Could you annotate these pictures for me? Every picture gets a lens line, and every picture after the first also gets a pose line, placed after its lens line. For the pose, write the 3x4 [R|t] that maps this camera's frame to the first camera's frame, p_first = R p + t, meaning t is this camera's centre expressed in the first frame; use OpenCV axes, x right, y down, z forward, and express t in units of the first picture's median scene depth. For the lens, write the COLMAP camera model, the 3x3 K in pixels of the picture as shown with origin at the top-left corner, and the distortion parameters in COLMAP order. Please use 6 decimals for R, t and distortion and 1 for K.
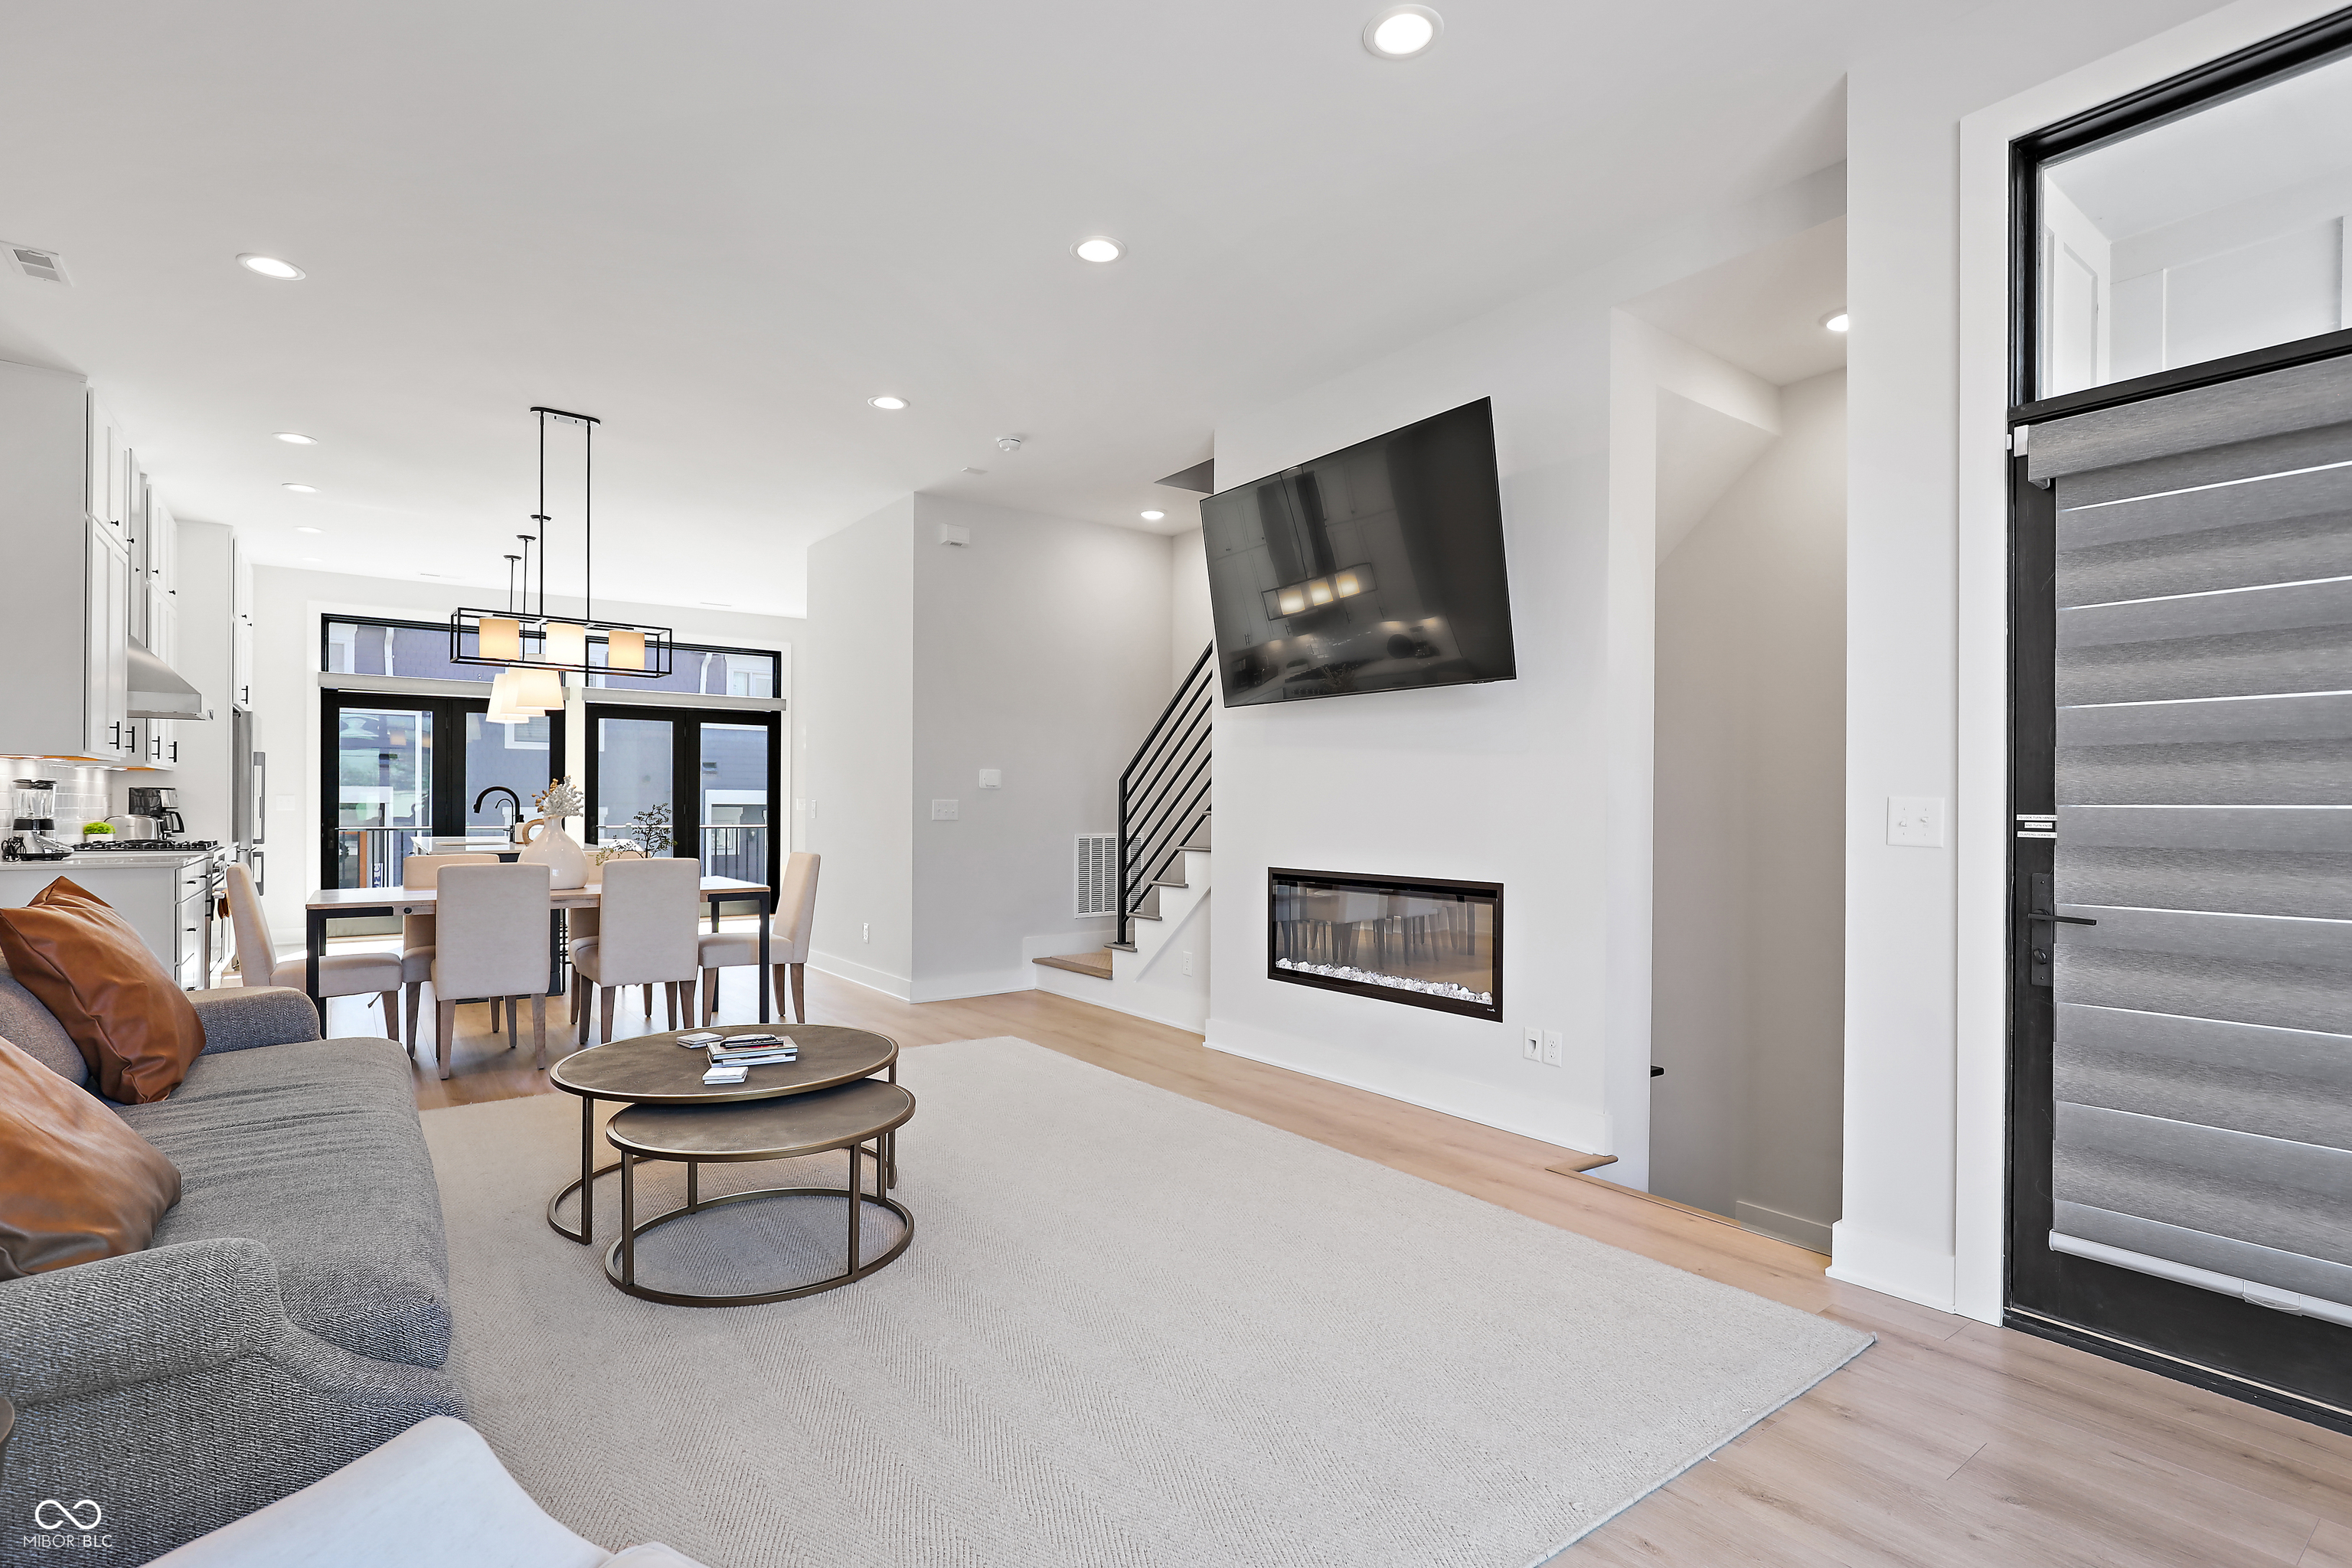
lens RADIAL K [[1151.7, 0, 1162.9], [0, 1151.7, 801.0], [0, 0, 1]] dist [0.016133, 0.000022]
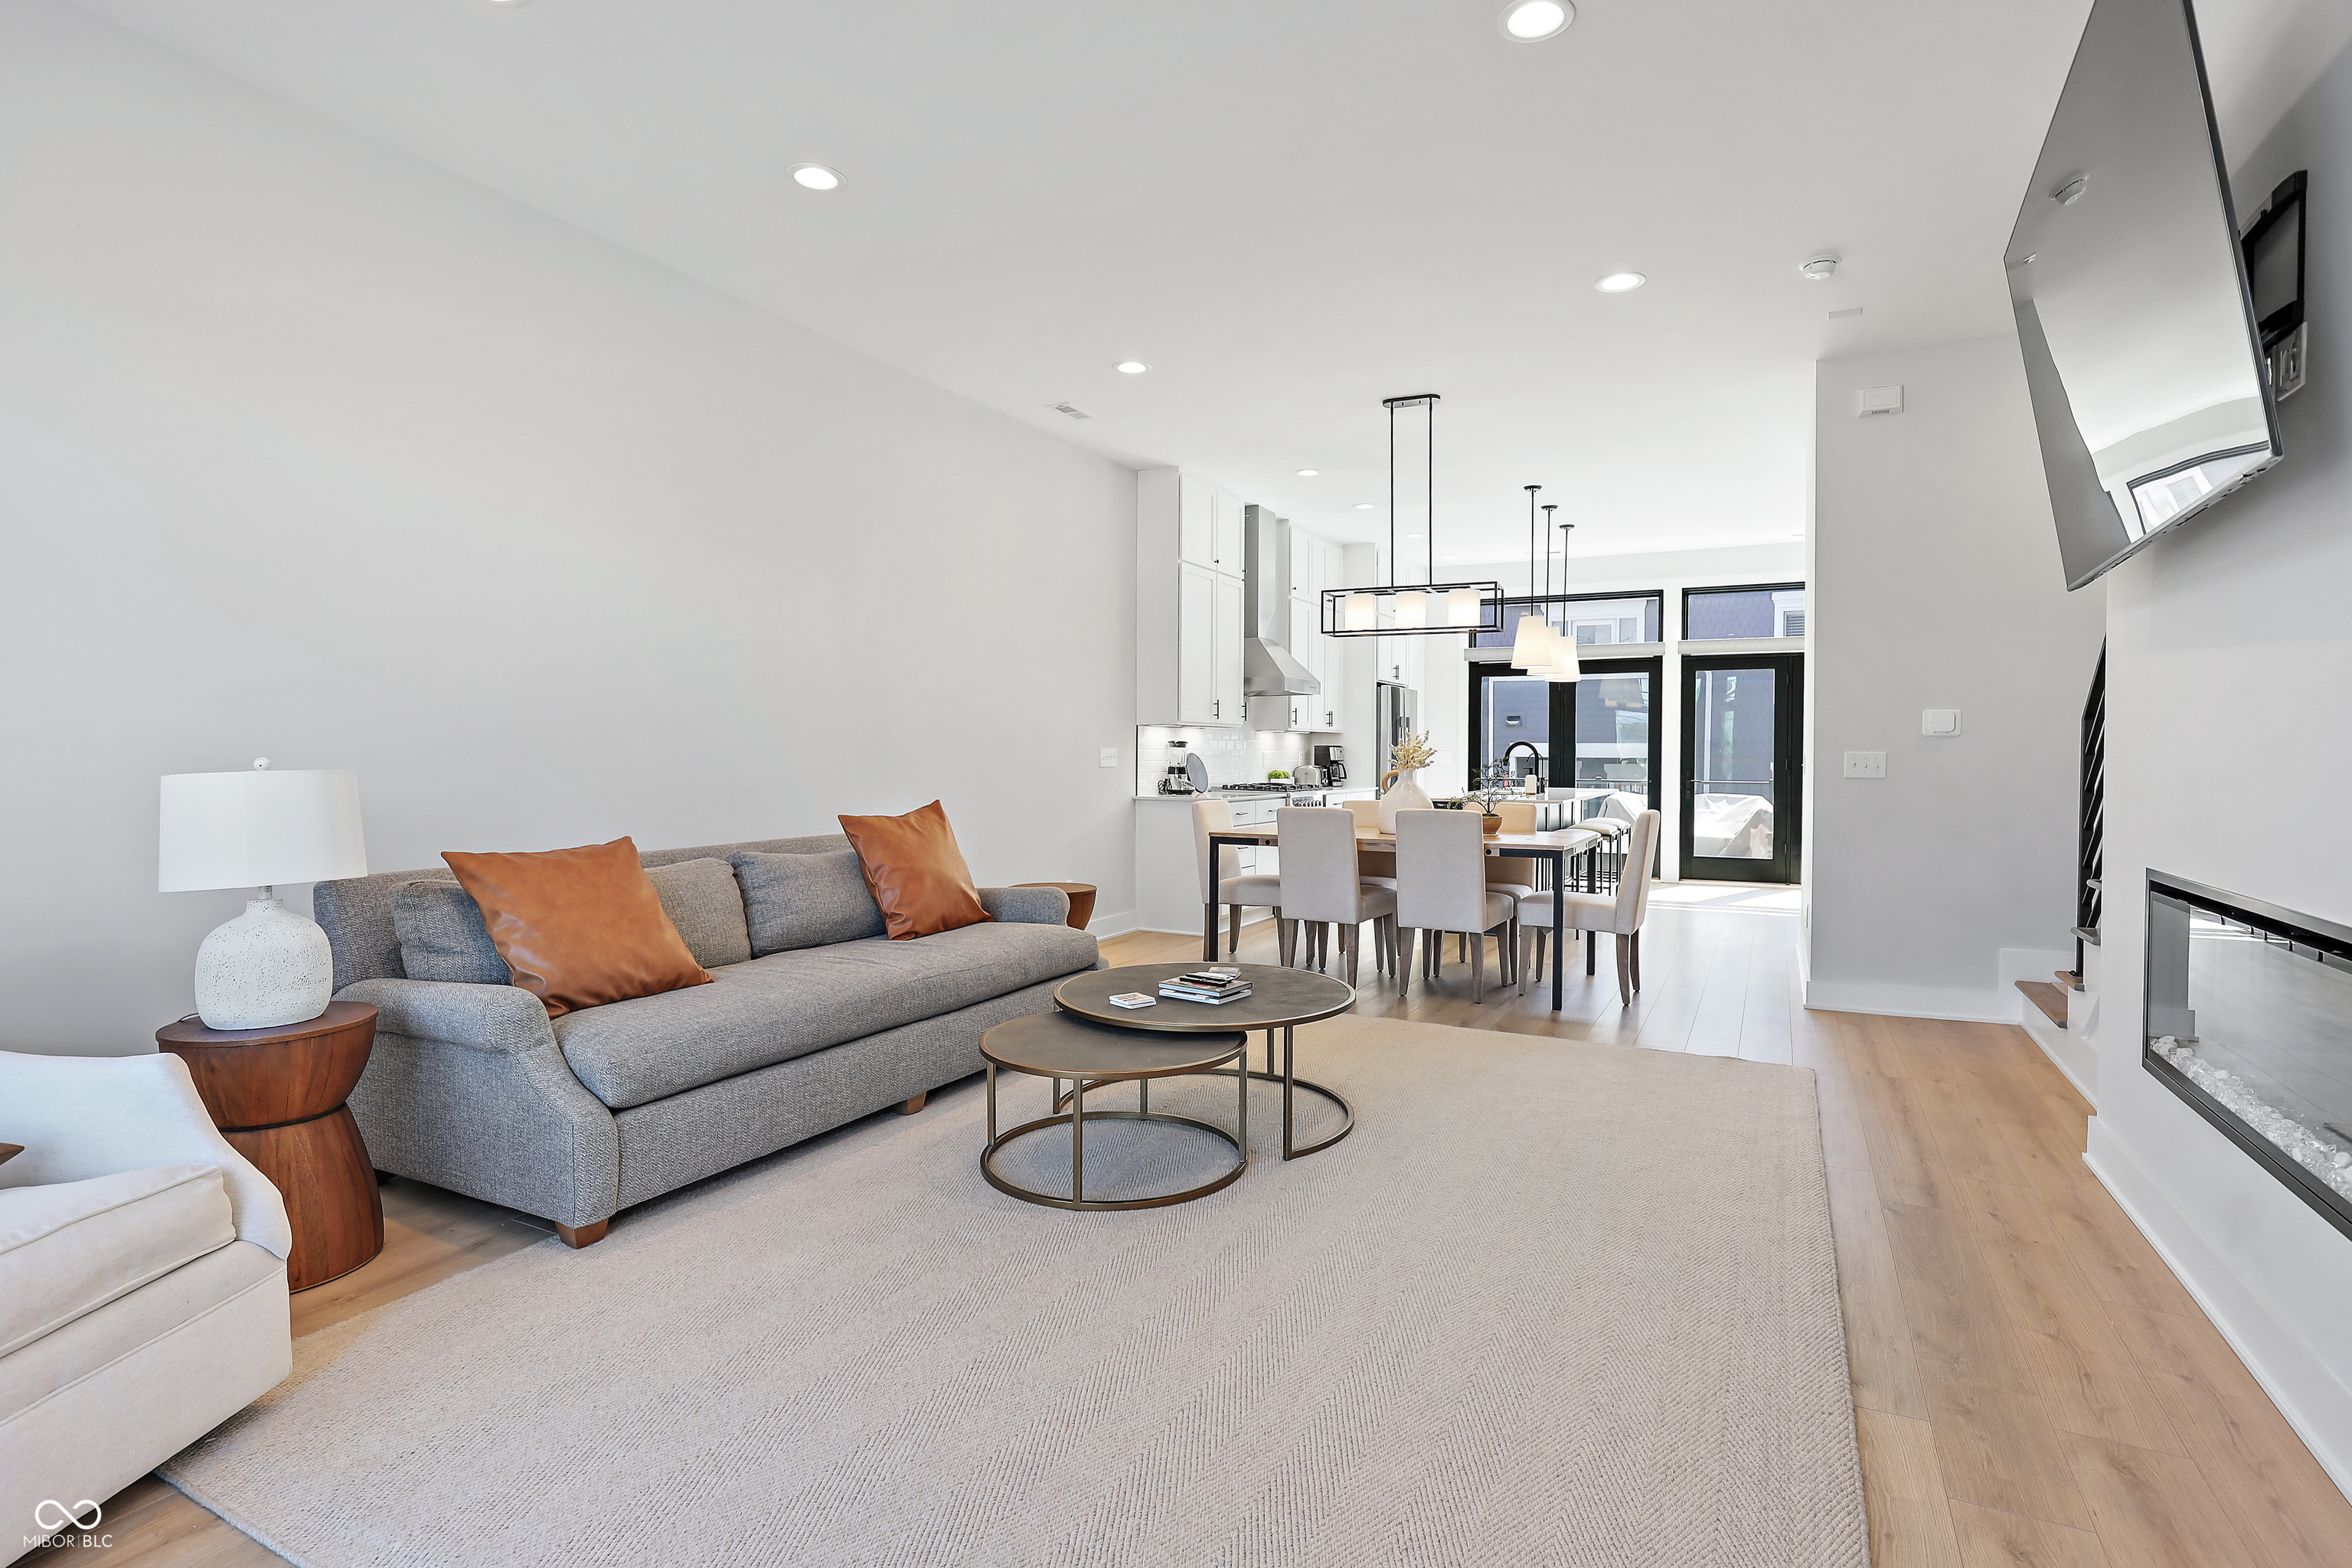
lens RADIAL K [[1157.0, 0, 1184.7], [0, 1157.0, 772.0], [0, 0, 1]] dist [-0.001475, 0.000217]
pose [[0.455681, 0.011026, -0.890075, 0.276017], [0.000164, 0.999922, 0.012471, 0.002527], [0.890143, -0.005829, 0.455643, 0.240958]]
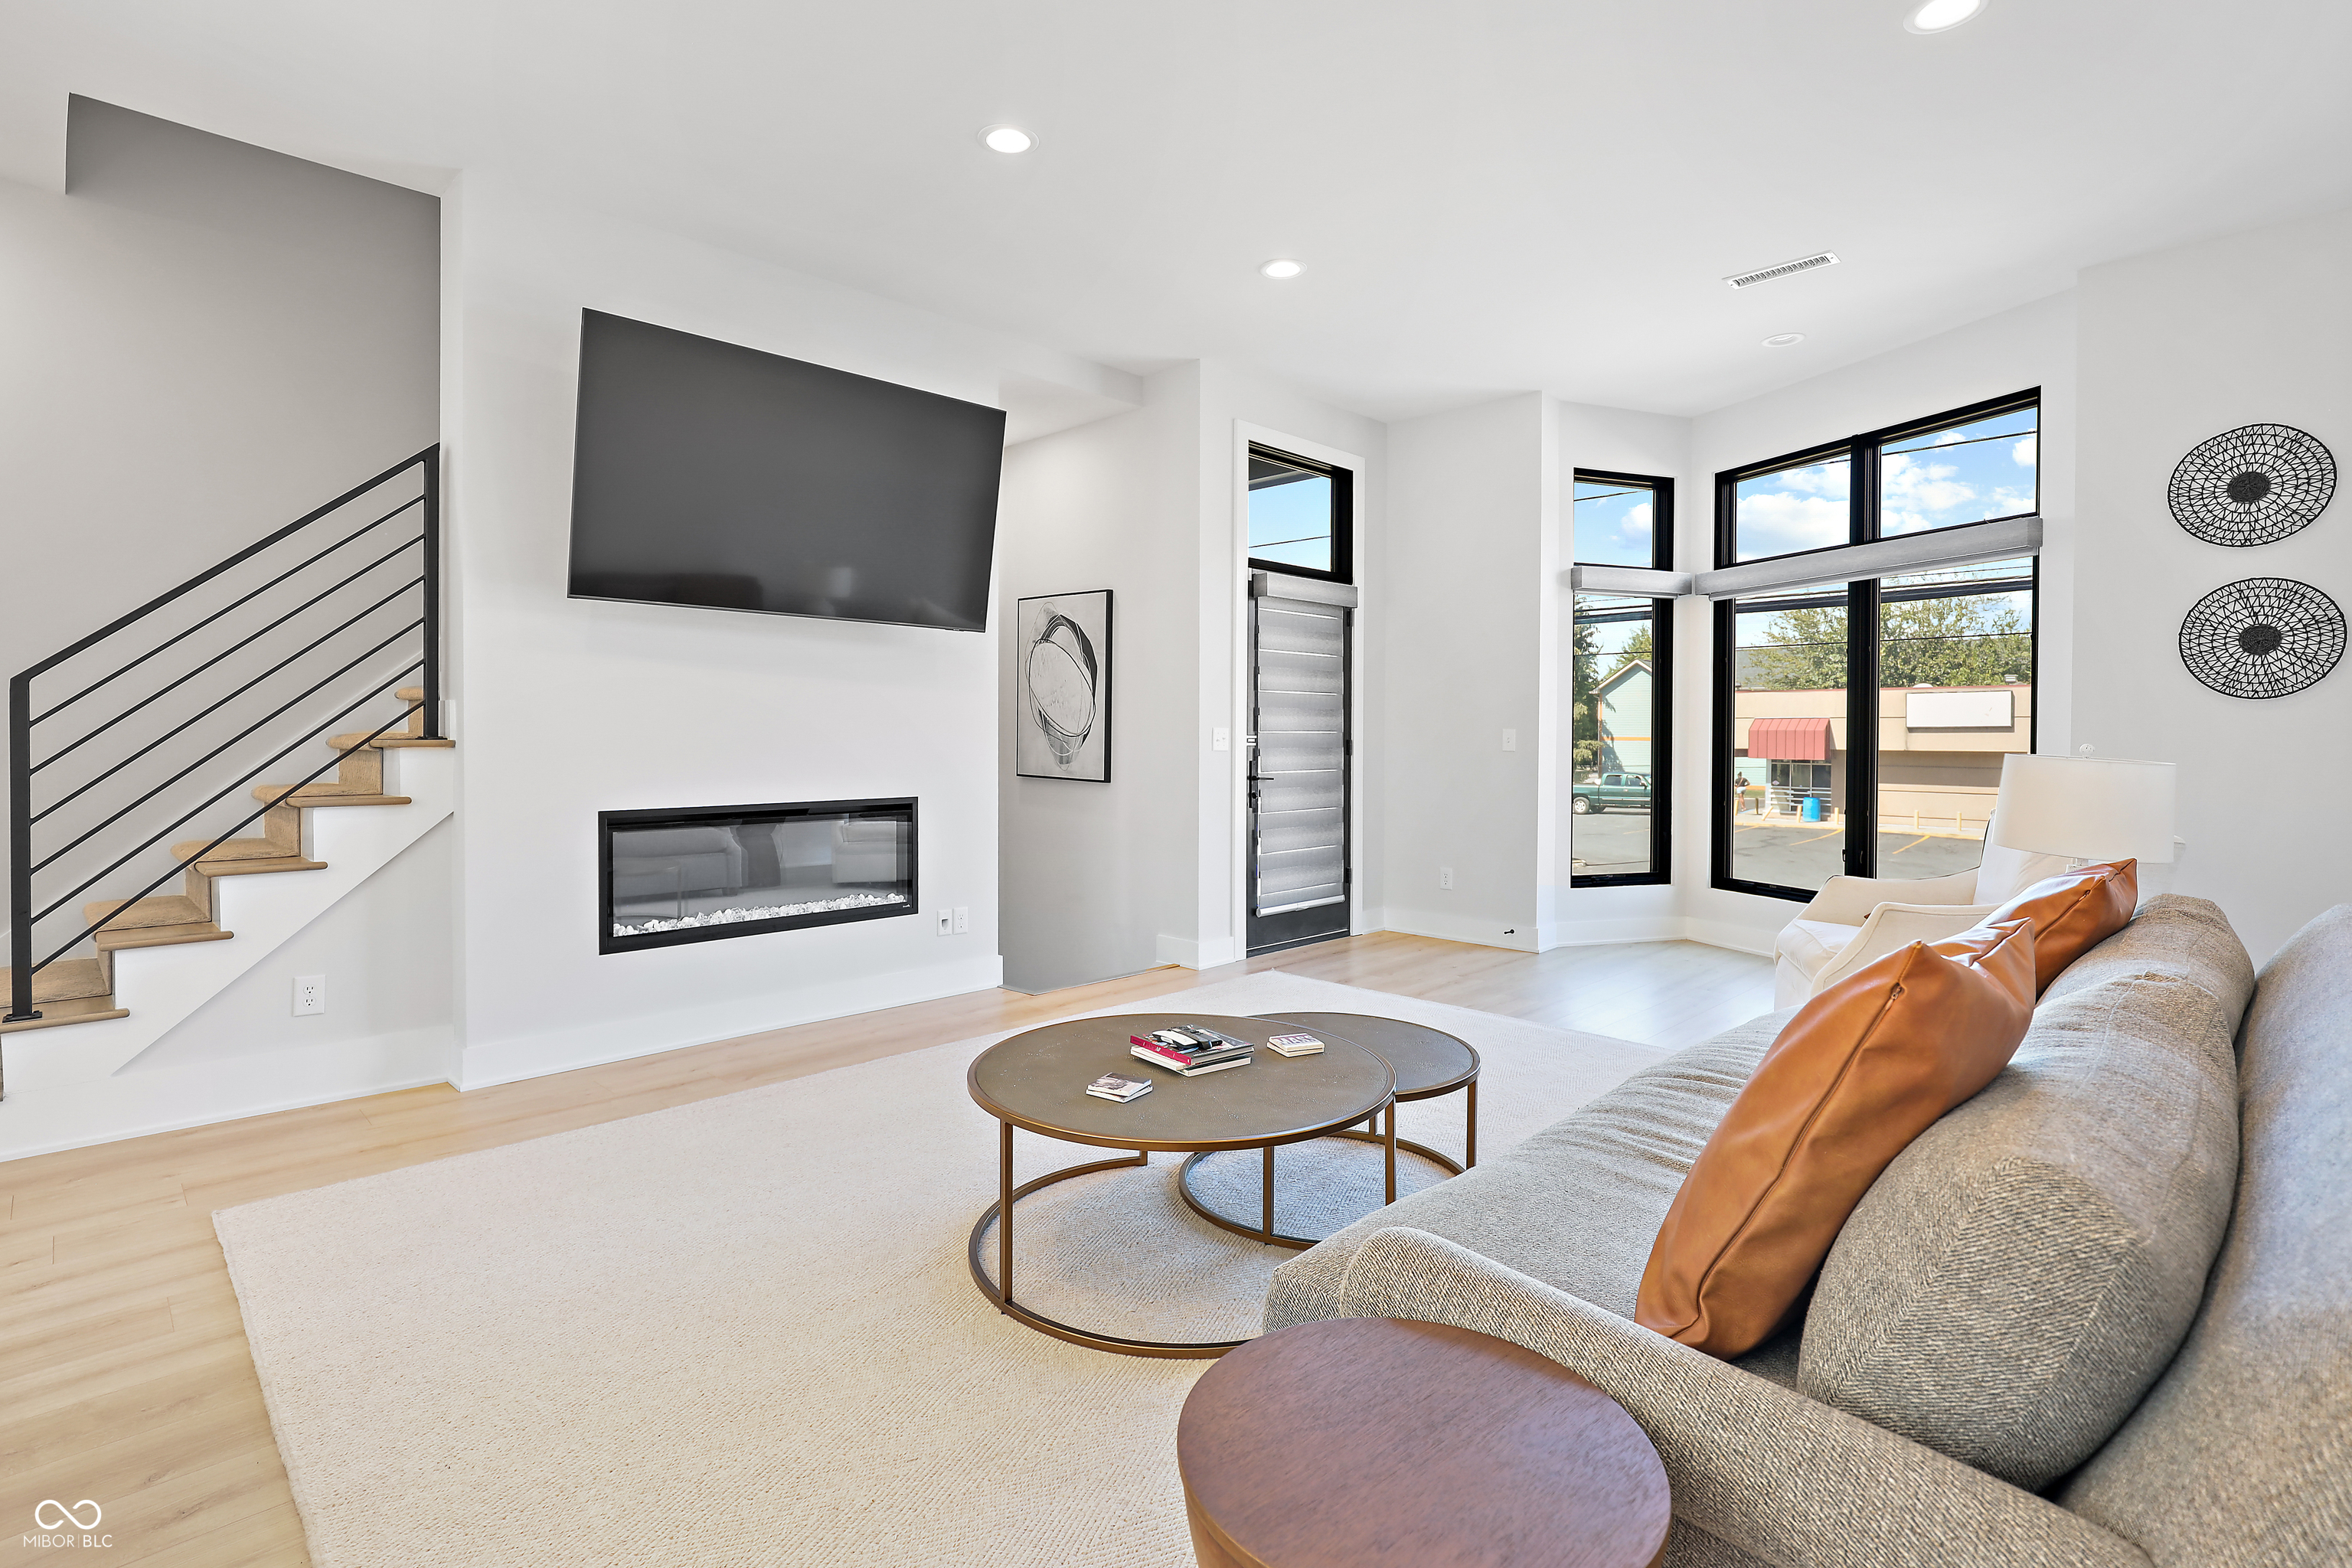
lens RADIAL K [[1117.9, 0, 1166.9], [0, 1117.9, 742.7], [0, 0, 1]] dist [-0.014303, 0.009265]
pose [[-0.154788, -0.015277, 0.987830, -0.518571], [-0.007614, 0.999869, 0.014271, -0.001828], [-0.987918, -0.005312, -0.154884, 0.543313]]
